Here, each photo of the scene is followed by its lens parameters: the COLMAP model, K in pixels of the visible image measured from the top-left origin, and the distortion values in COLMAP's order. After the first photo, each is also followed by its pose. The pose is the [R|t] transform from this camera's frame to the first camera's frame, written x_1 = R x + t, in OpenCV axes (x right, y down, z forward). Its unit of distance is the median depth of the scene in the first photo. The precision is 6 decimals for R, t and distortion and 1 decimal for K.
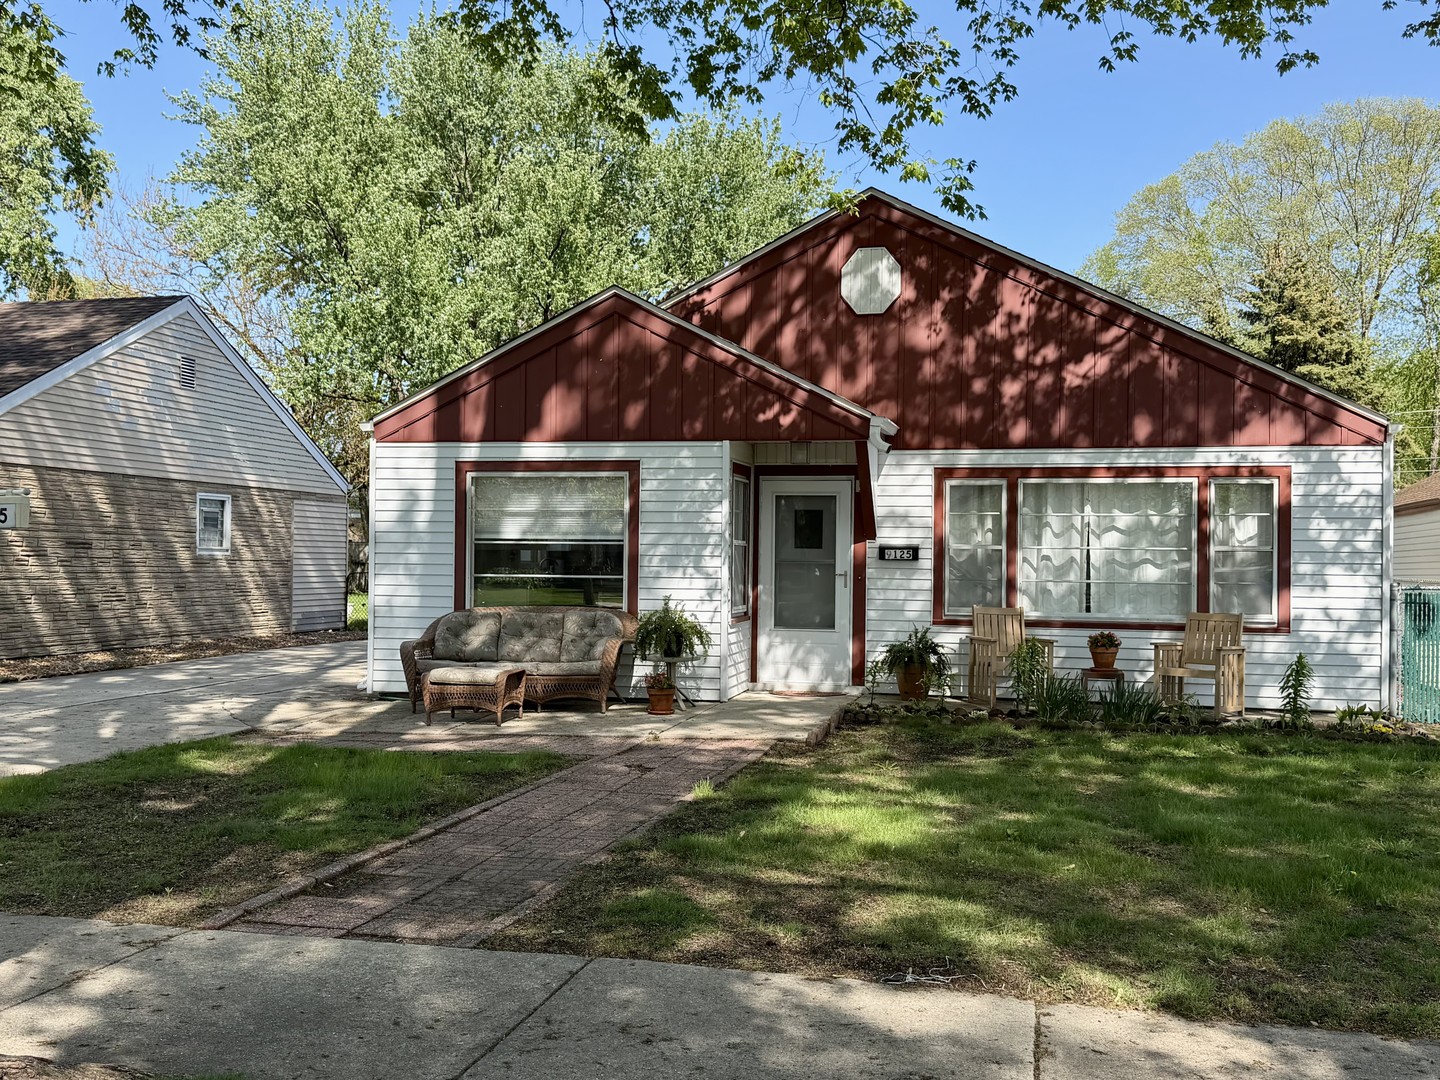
lens RADIAL K [[1397.3, 0, 700.7], [0, 1397.3, 540.4], [0, 0, 1]] dist [0.157093, -0.321742]
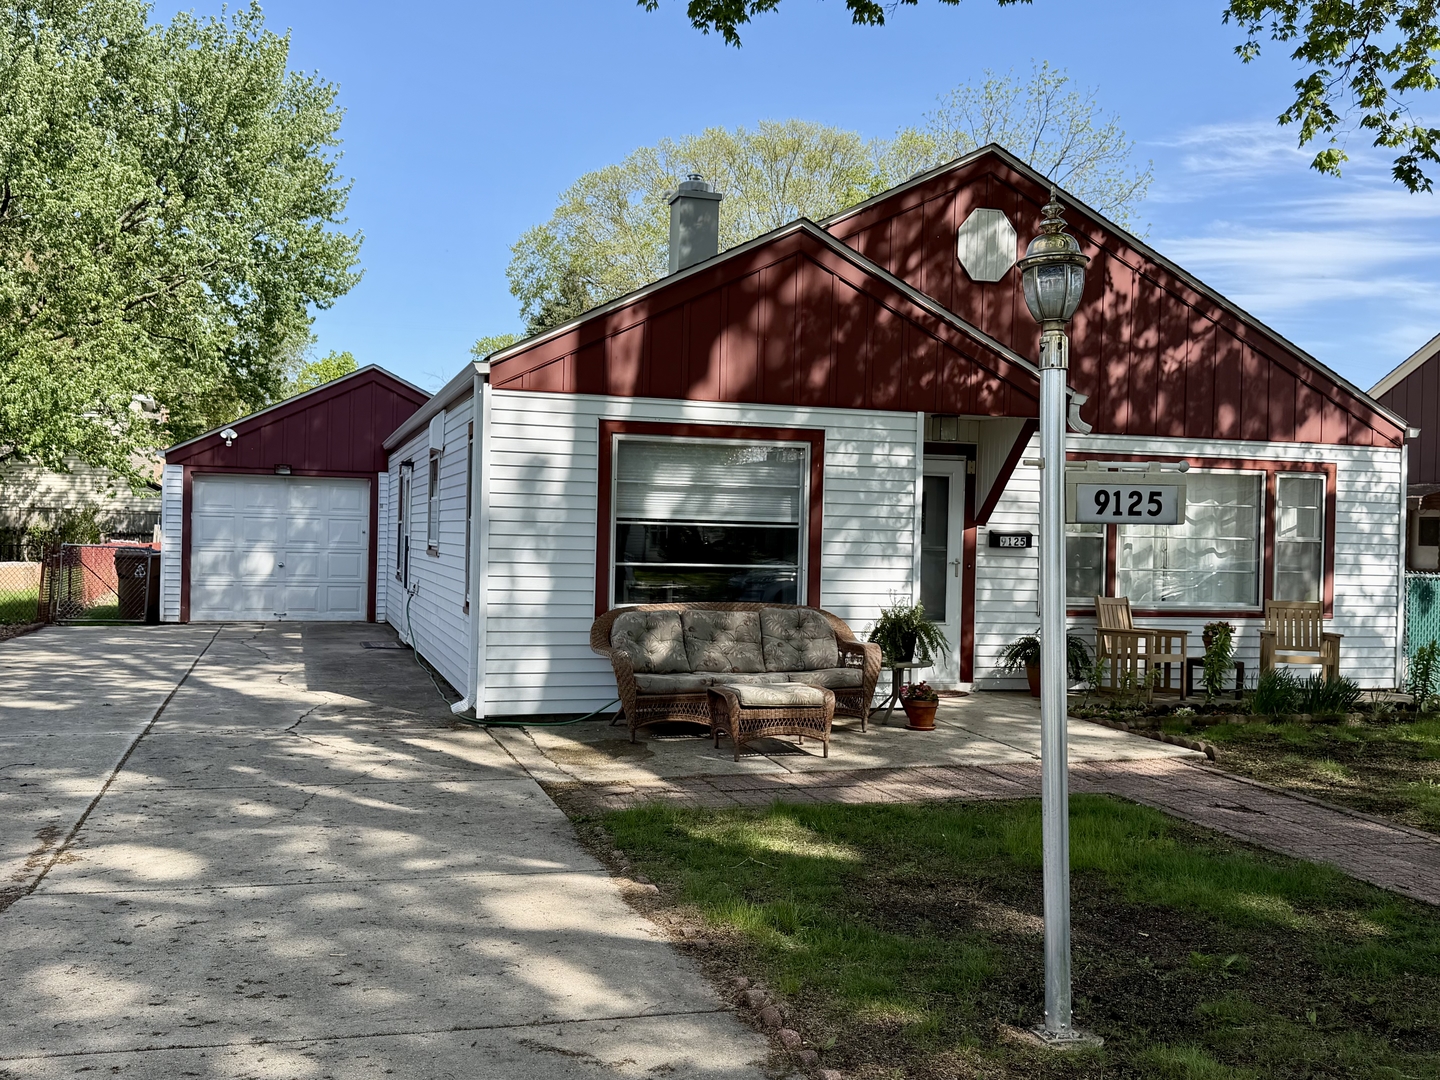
lens RADIAL K [[1397.3, 0, 700.7], [0, 1397.3, 540.4], [0, 0, 1]] dist [0.157093, -0.321742]
pose [[0.869656, 0.007988, 0.493593, -0.517022], [-0.020198, 0.999608, 0.019409, -0.004924], [-0.493245, -0.026849, 0.869476, 0.290879]]
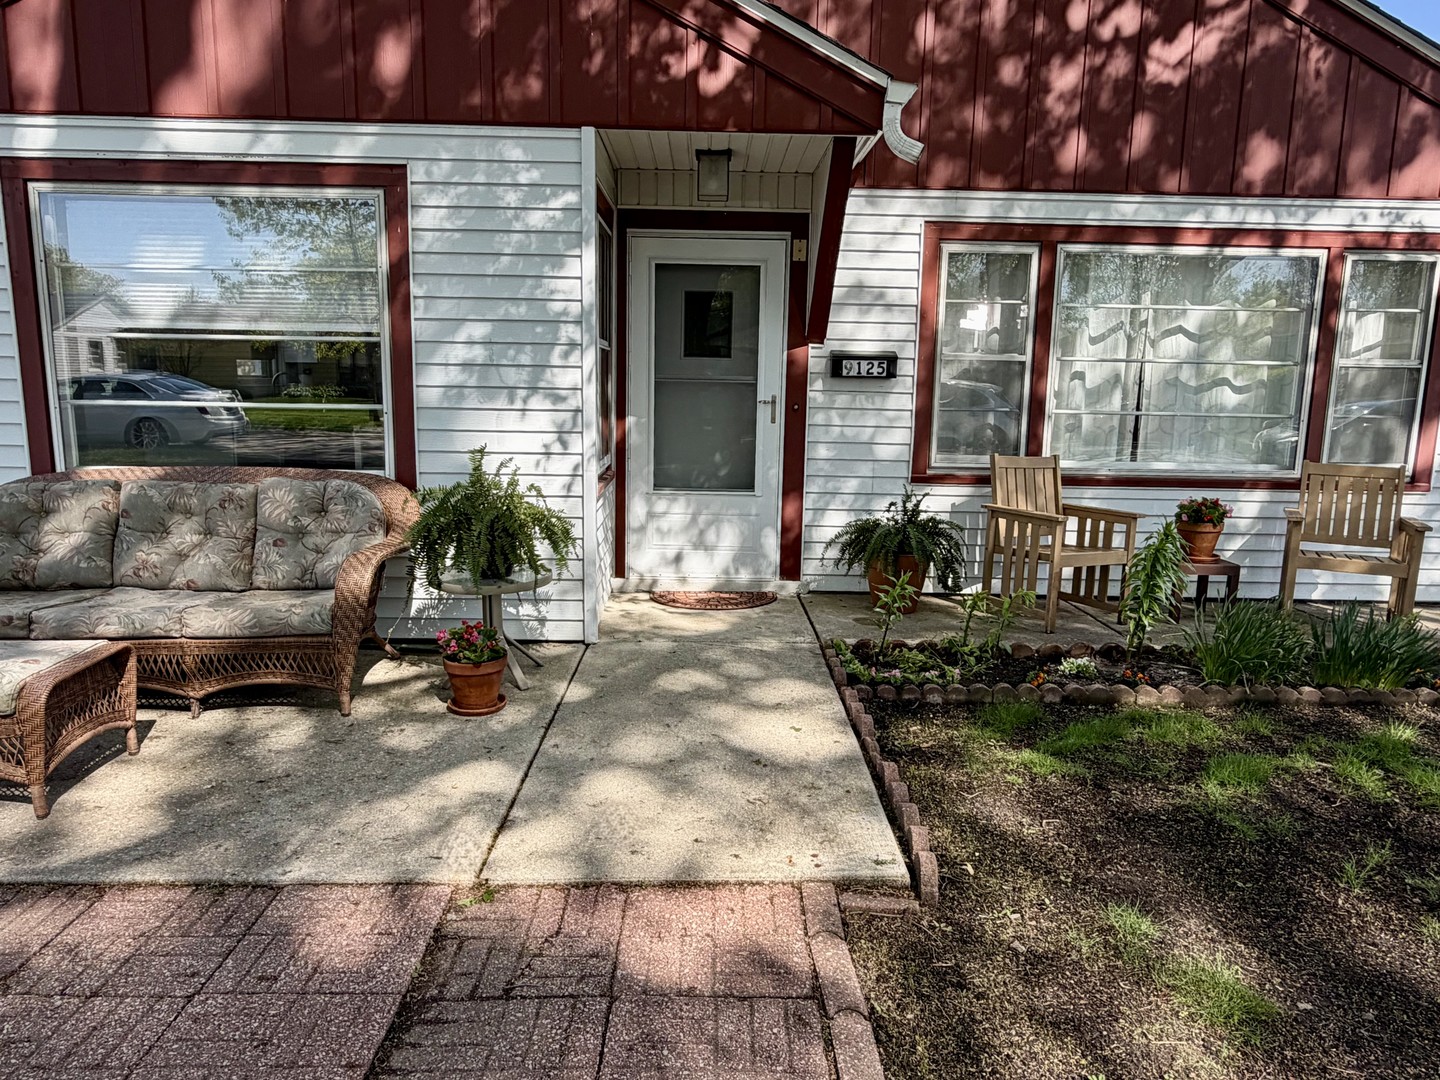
lens RADIAL K [[962.3, 0, 713.5], [0, 962.3, 542.2], [0, 0, 1]] dist [-0.002560, 0.000114]
pose [[0.971341, -0.032772, 0.235419, -0.022632], [-0.010553, 0.983526, 0.180459, 0.009937], [-0.237454, -0.177772, 0.954994, 0.620320]]
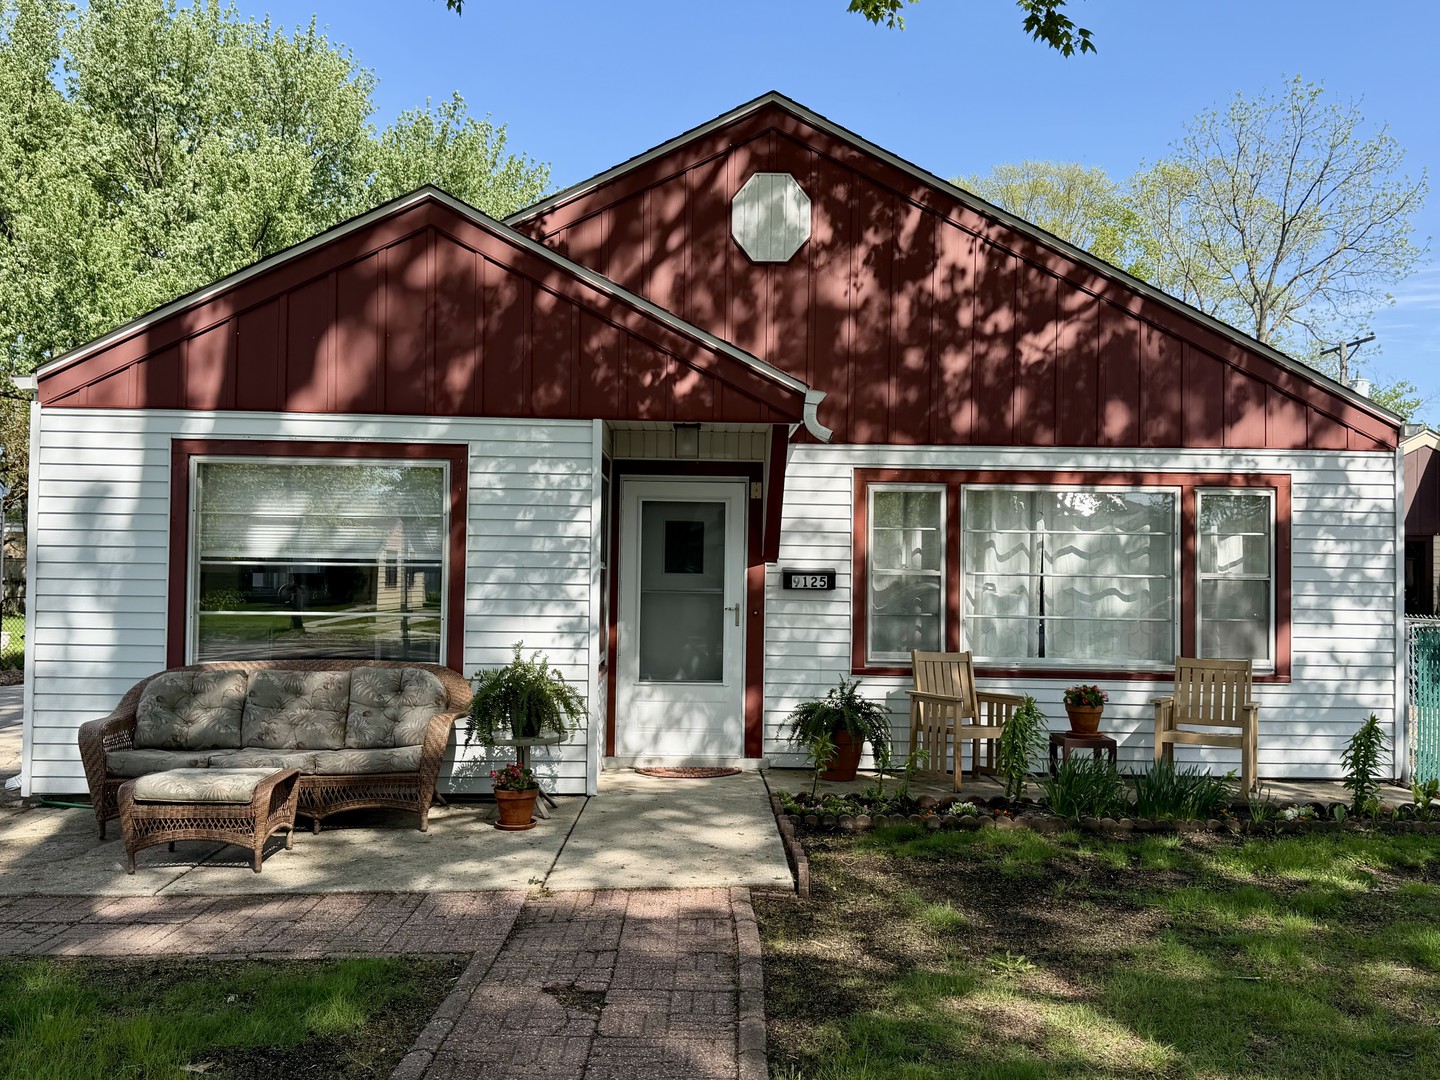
lens RADIAL K [[1287.8, 0, 716.5], [0, 1287.8, 546.0], [0, 0, 1]] dist [0.151895, -0.293744]
pose [[0.969266, 0.009087, 0.245846, -0.079149], [-0.006776, 0.999925, -0.010243, -0.001833], [-0.245921, 0.008262, 0.969255, 0.350207]]
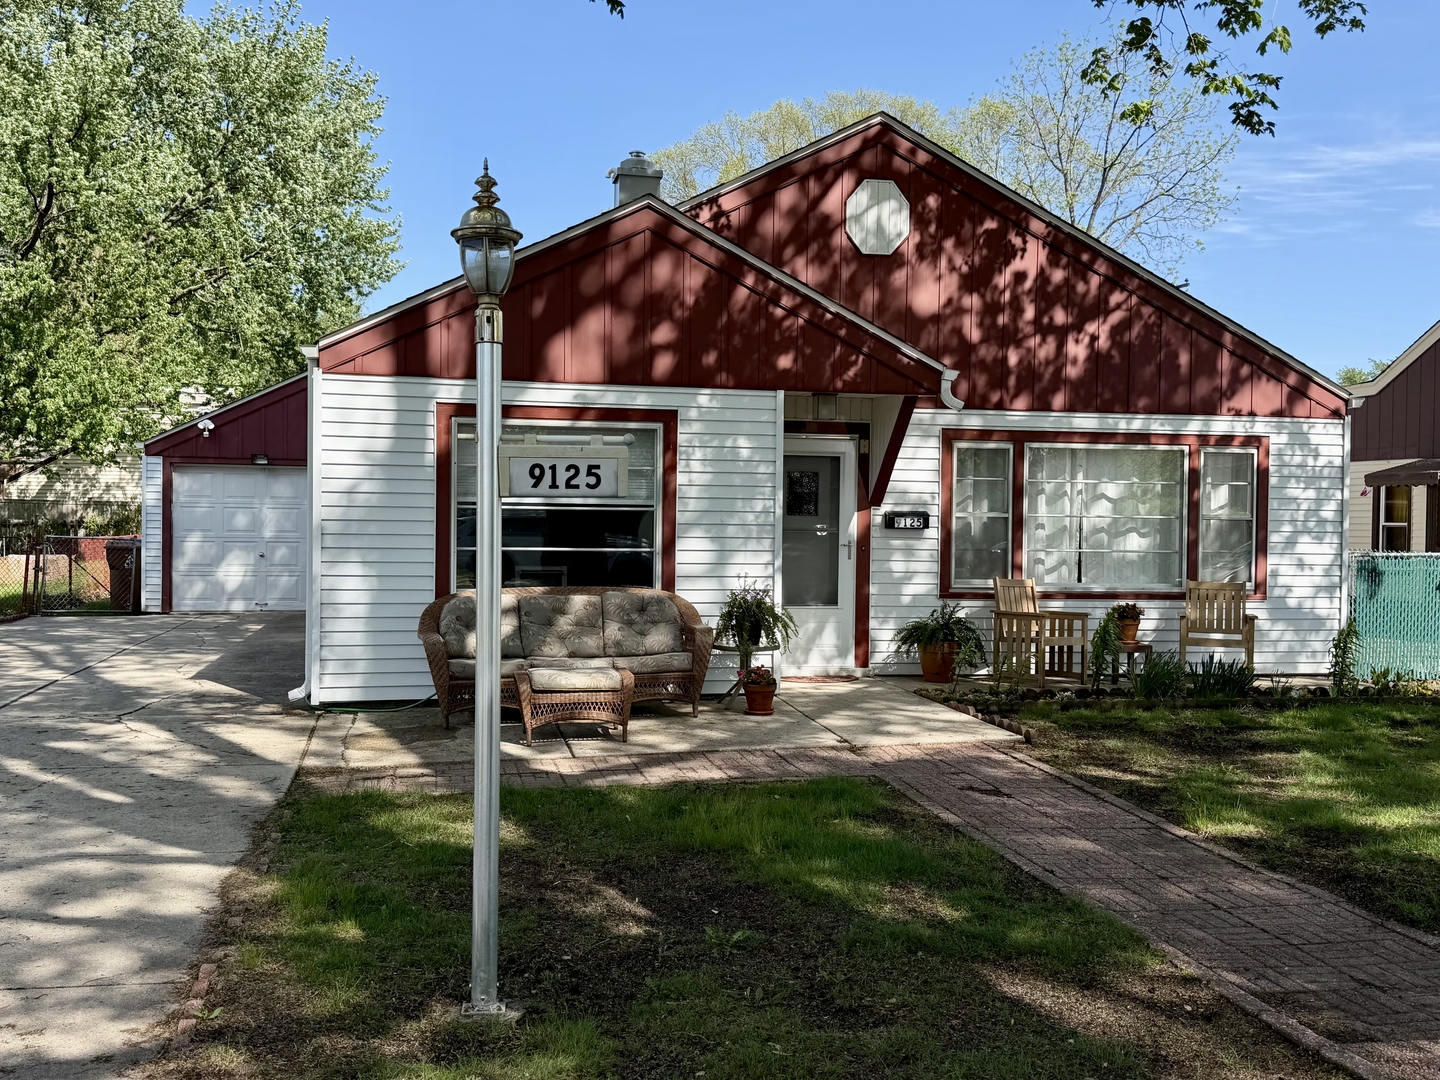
lens RADIAL K [[1436.4, 0, 720.0], [0, 1436.4, 540.0], [0, 0, 1]] dist [0.160339, -0.273356]
pose [[0.905173, -0.004417, 0.425021, -0.377295], [-0.008413, 0.999564, 0.028306, -0.004211], [-0.424961, -0.029197, 0.904741, 0.208152]]
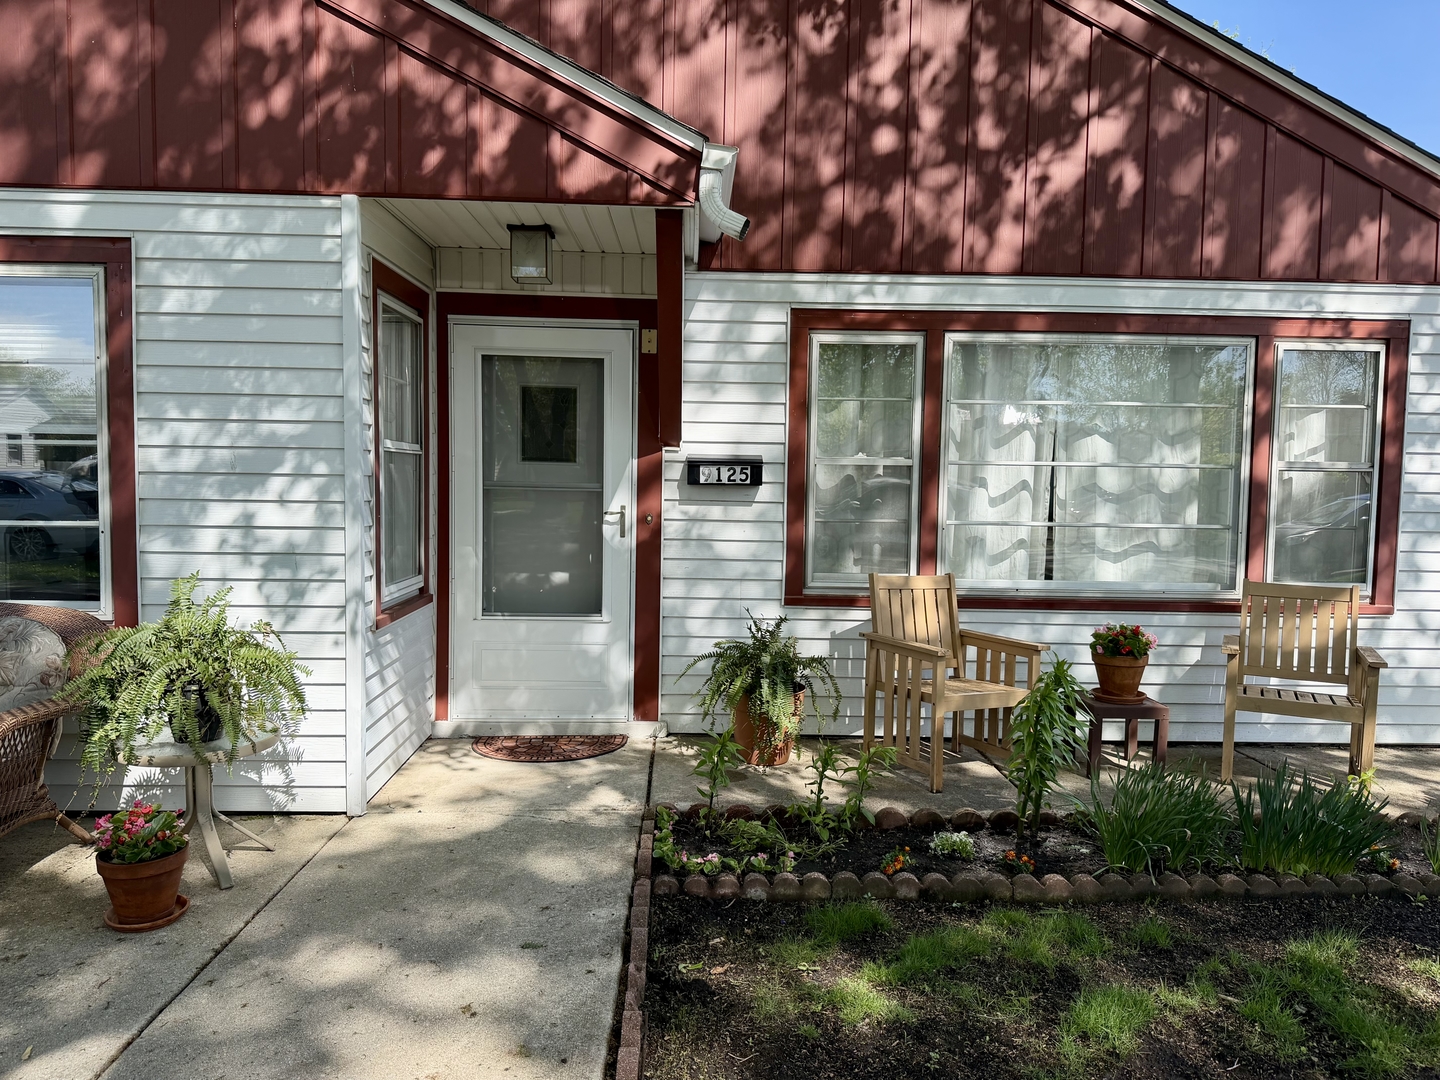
lens RADIAL K [[1009.5, 0, 720.0], [0, 1009.5, 540.0], [0, 0, 1]] dist [0.087675, -0.135363]
pose [[0.966880, -0.011144, 0.254987, 0.044121], [-0.008753, 0.997011, 0.076767, 0.005600], [-0.255080, -0.076456, 0.963892, 0.651018]]
